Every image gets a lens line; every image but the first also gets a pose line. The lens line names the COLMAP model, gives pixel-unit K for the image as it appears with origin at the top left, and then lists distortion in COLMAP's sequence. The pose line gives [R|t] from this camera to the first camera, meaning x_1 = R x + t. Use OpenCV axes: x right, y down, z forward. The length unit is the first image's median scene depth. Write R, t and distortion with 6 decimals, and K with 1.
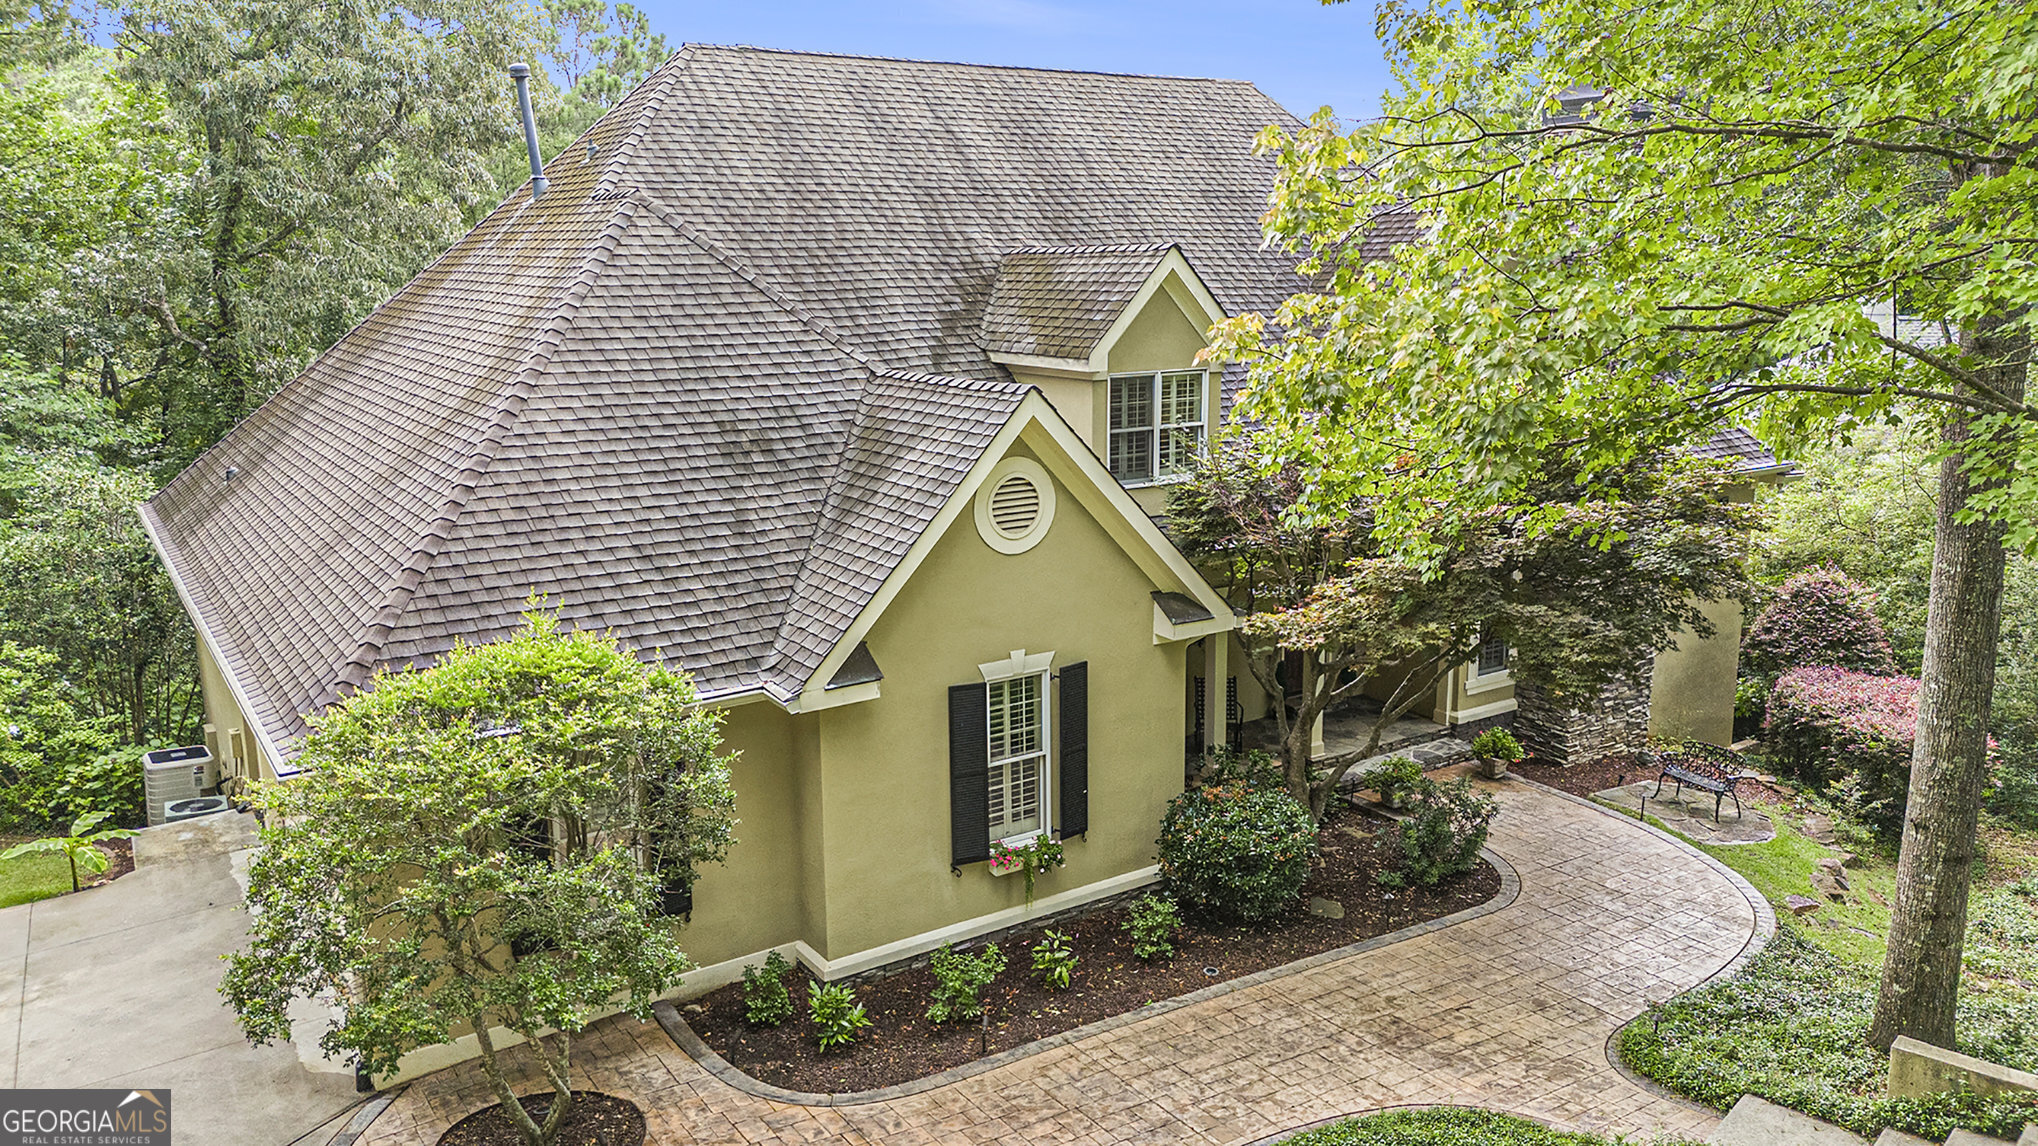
lens RADIAL K [[1471.3, 0, 1019.0], [0, 1471.3, 573.0], [0, 0, 1]] dist [0.057538, -0.082296]
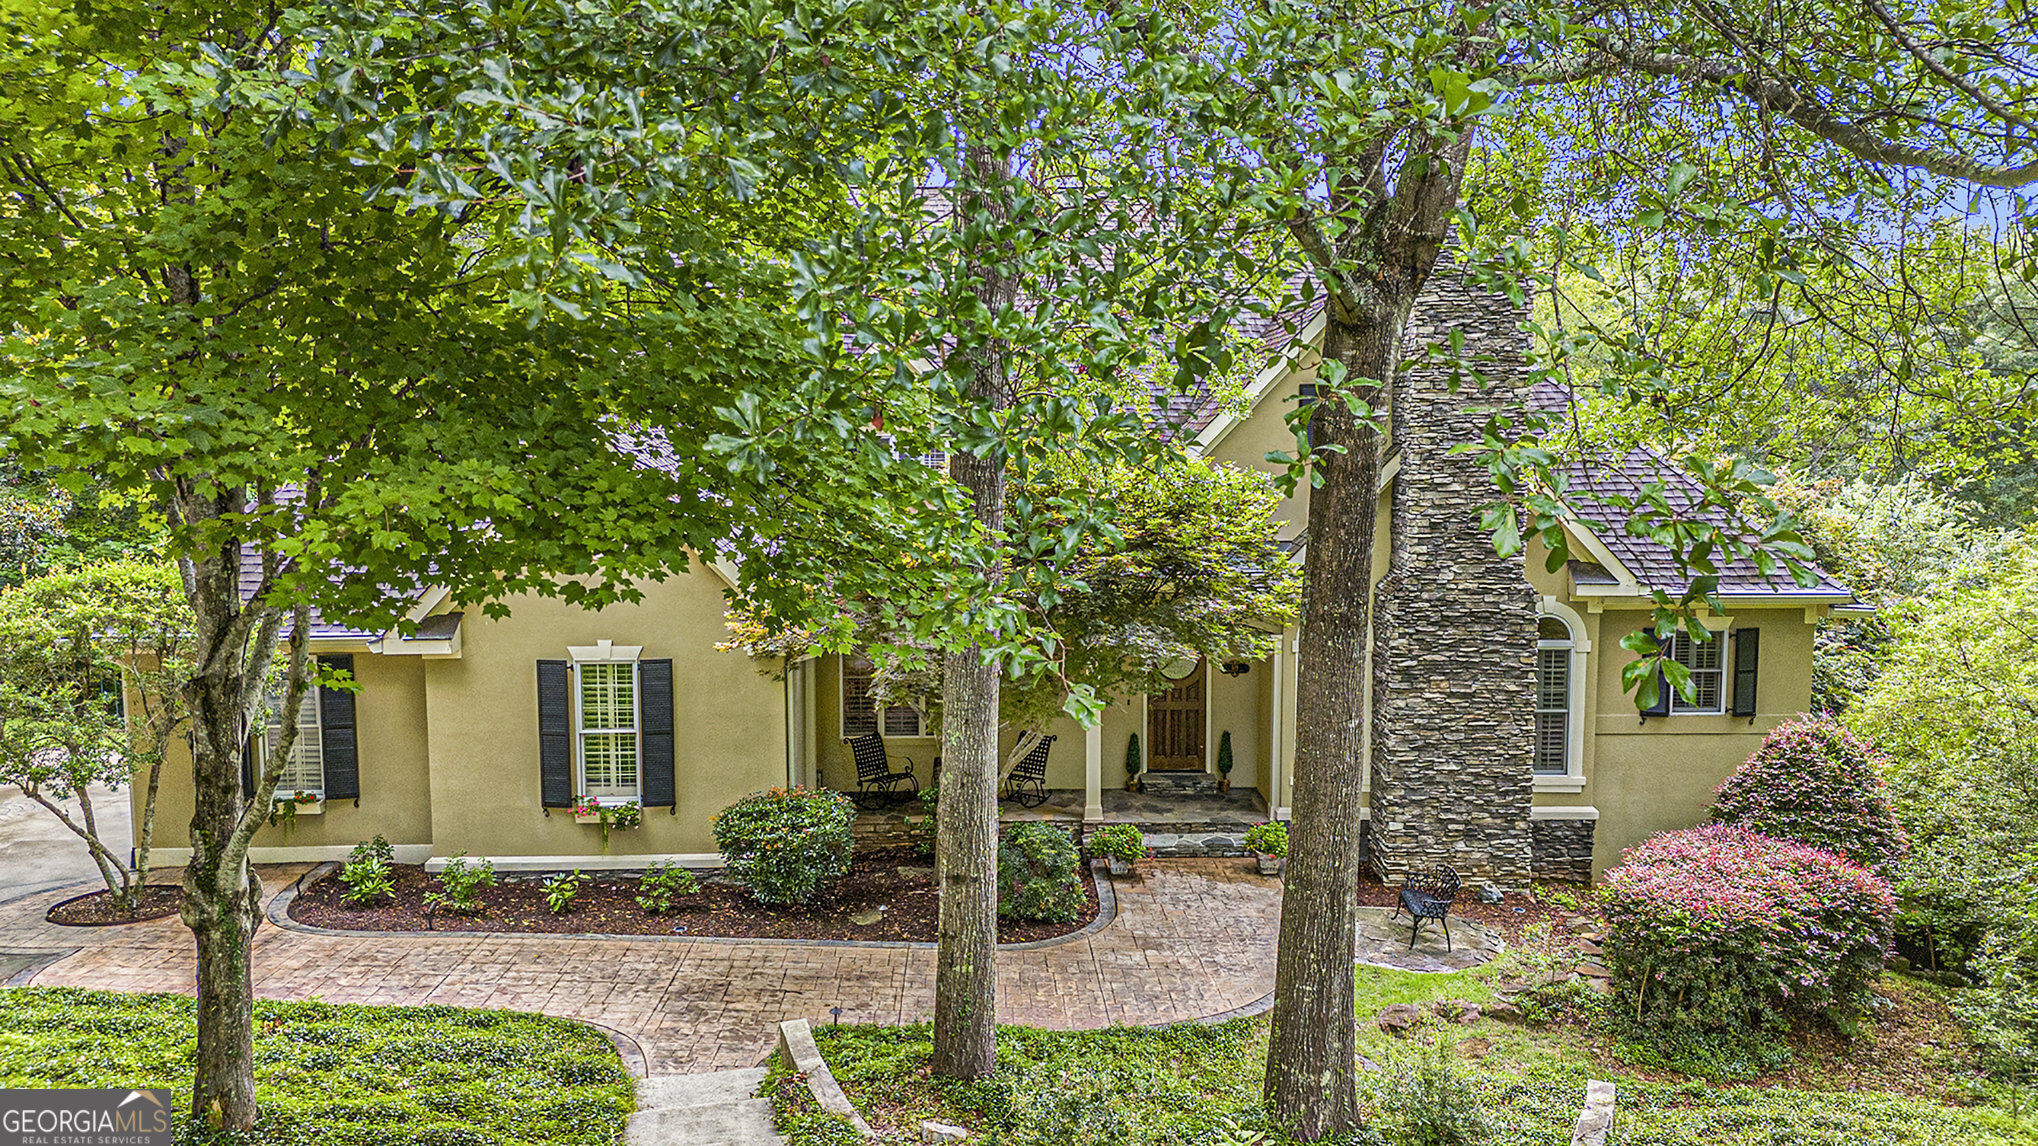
lens RADIAL K [[1471.3, 0, 1019.0], [0, 1471.3, 573.0], [0, 0, 1]] dist [0.057538, -0.082296]
pose [[0.857100, 0.068476, -0.510578, 0.897802], [-0.118340, 0.990792, -0.065777, 0.036762], [0.501373, 0.116799, 0.857312, 0.104596]]
